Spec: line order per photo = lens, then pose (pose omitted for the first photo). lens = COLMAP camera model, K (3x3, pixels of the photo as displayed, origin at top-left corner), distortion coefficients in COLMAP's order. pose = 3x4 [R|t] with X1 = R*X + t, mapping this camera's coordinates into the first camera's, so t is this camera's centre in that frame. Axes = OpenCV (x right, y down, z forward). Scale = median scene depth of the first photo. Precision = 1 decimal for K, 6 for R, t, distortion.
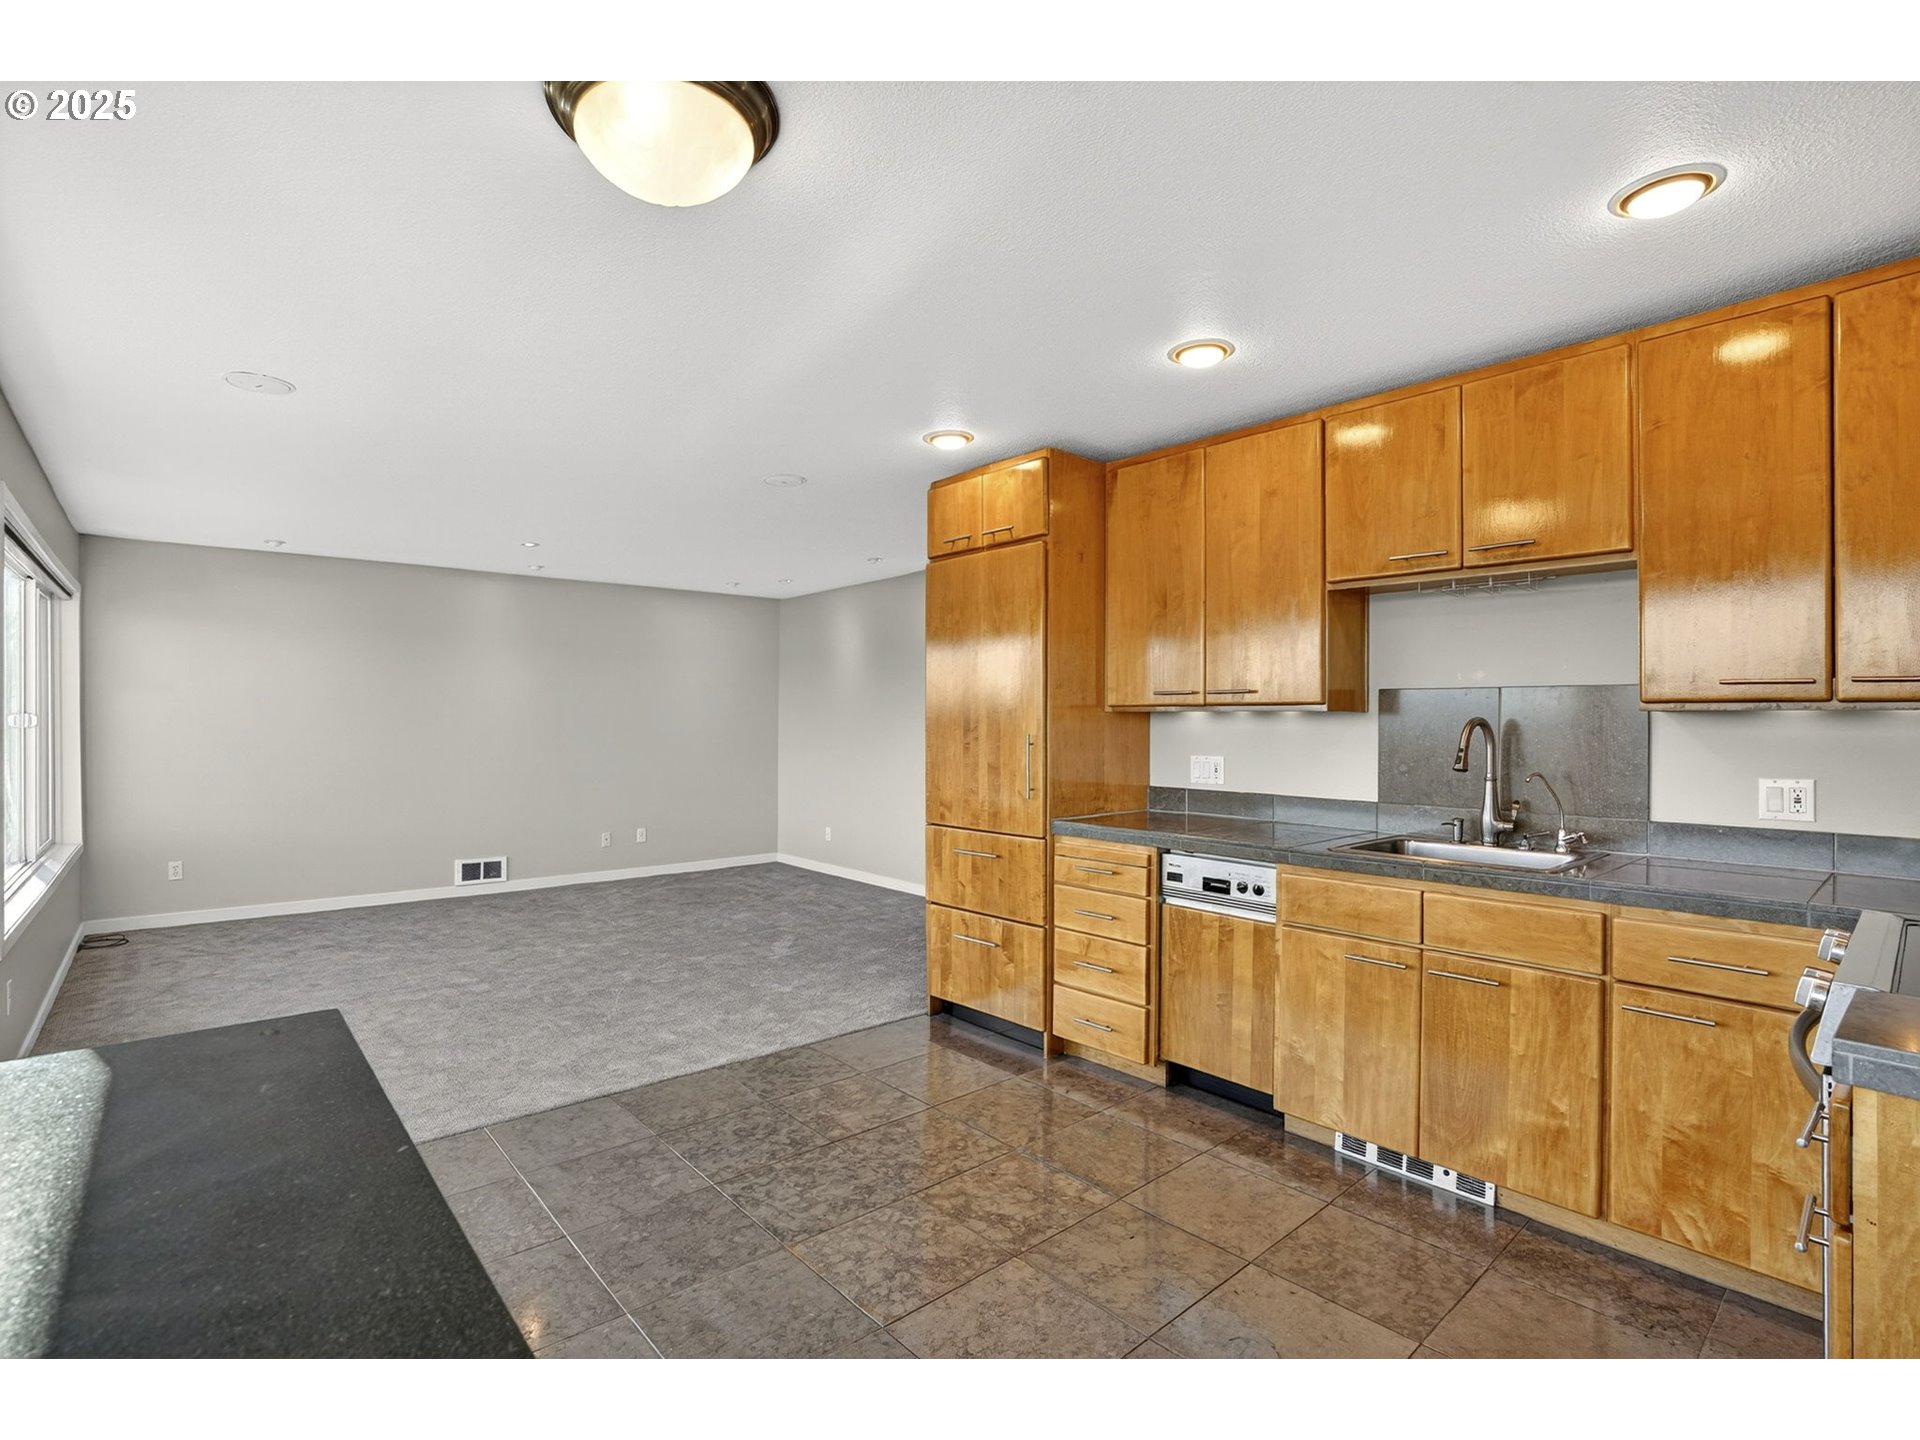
lens RADIAL K [[952.0, 0, 938.0], [0, 952.0, 732.1], [0, 0, 1]] dist [-0.060263, 0.029287]
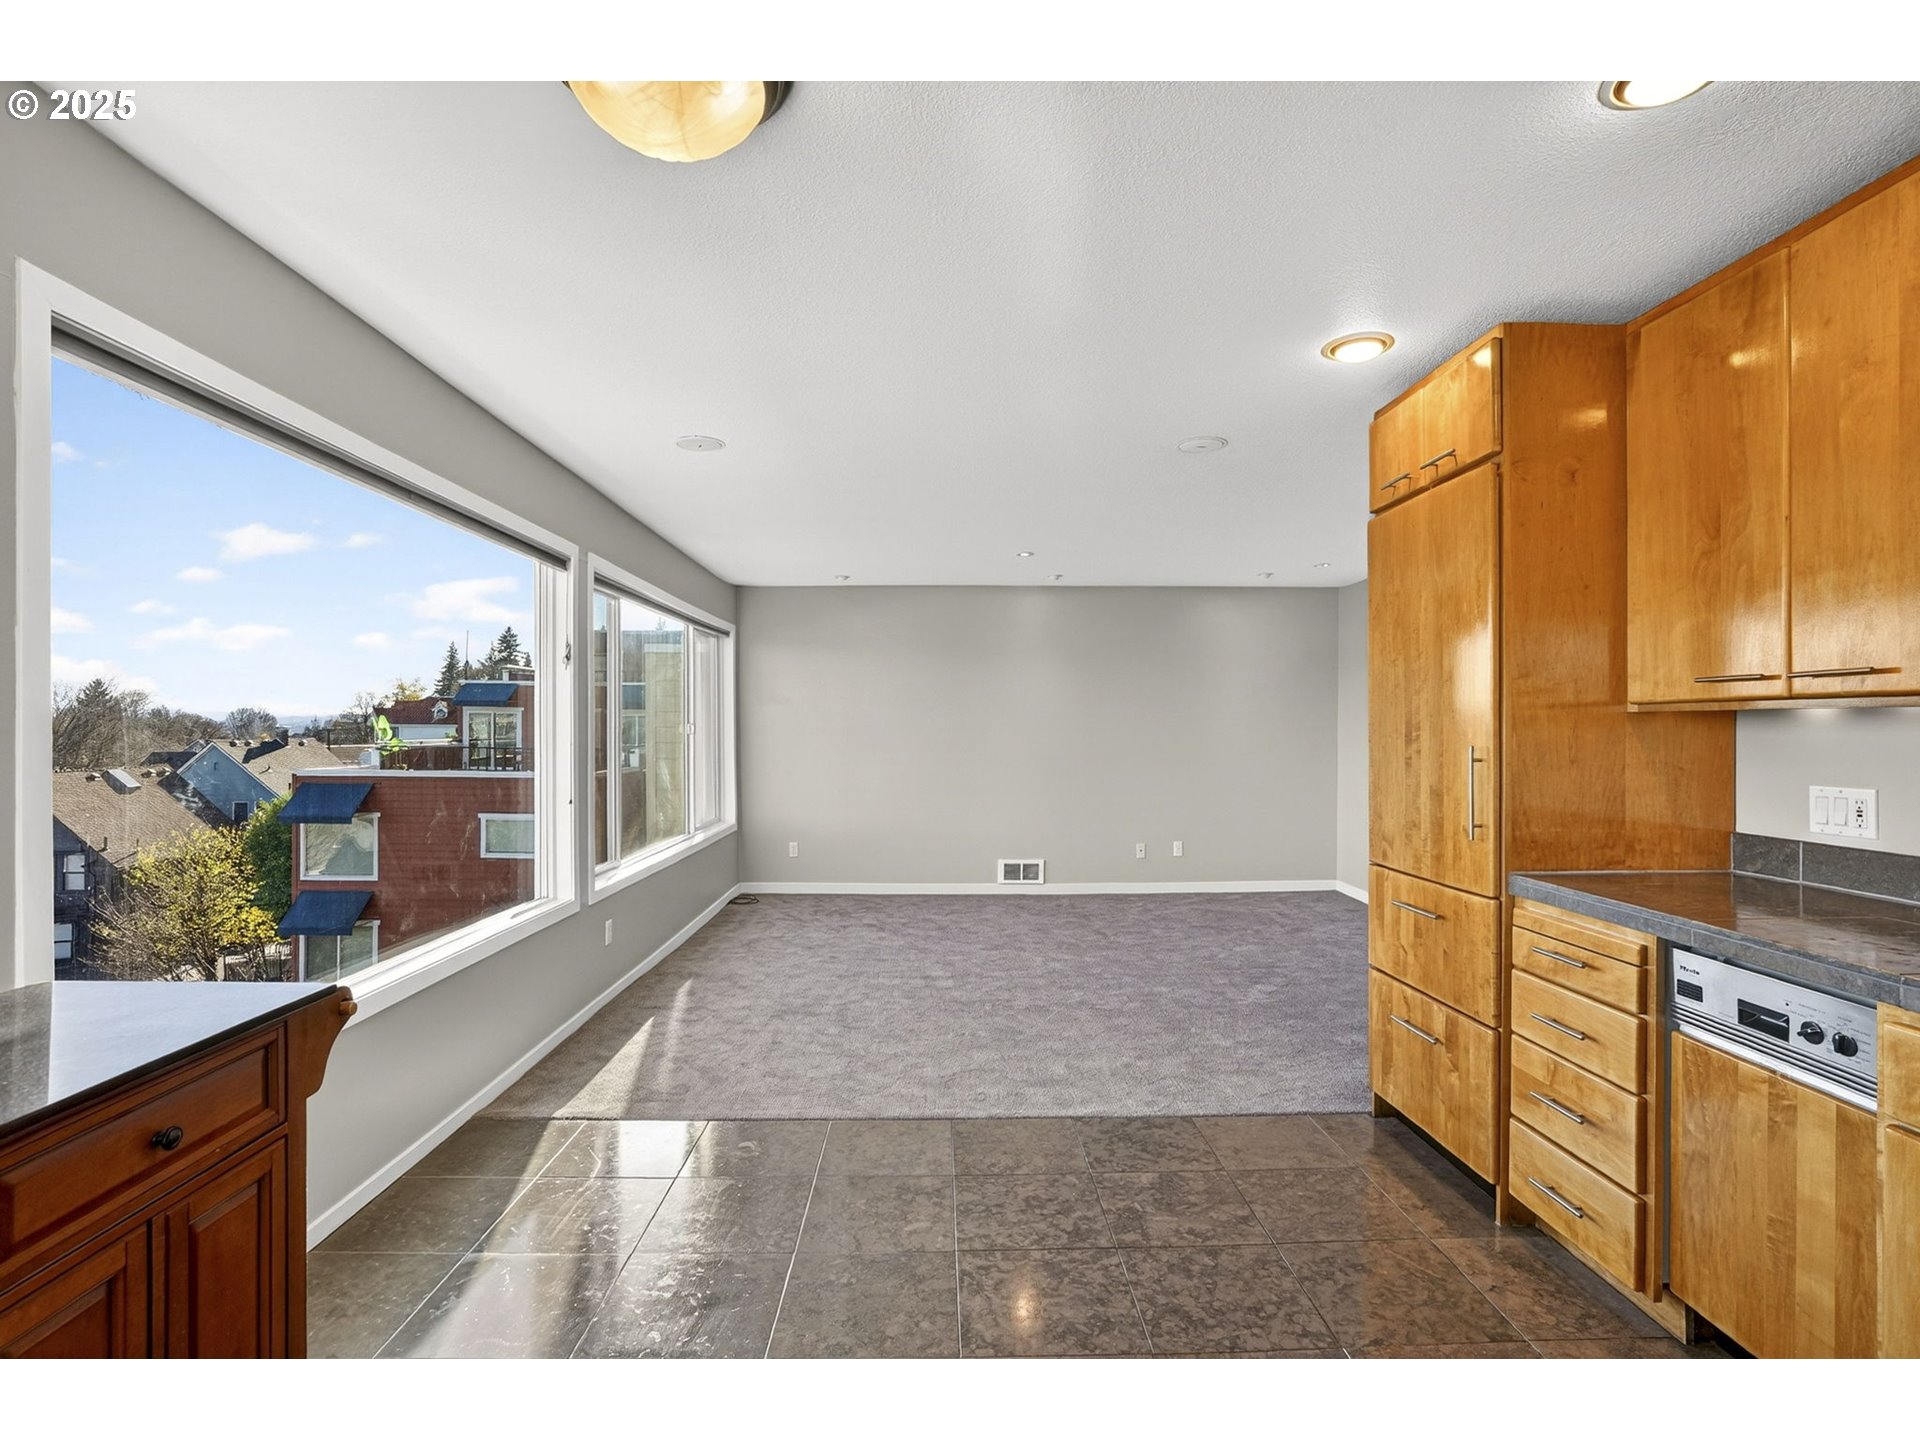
lens RADIAL K [[952.0, 0, 938.0], [0, 952.0, 732.1], [0, 0, 1]] dist [-0.060263, 0.029287]
pose [[0.765194, 0.001453, -0.643798, 0.244632], [-0.008238, 0.999938, -0.007534, 0.000950], [0.643747, 0.011068, 0.765158, 0.241016]]
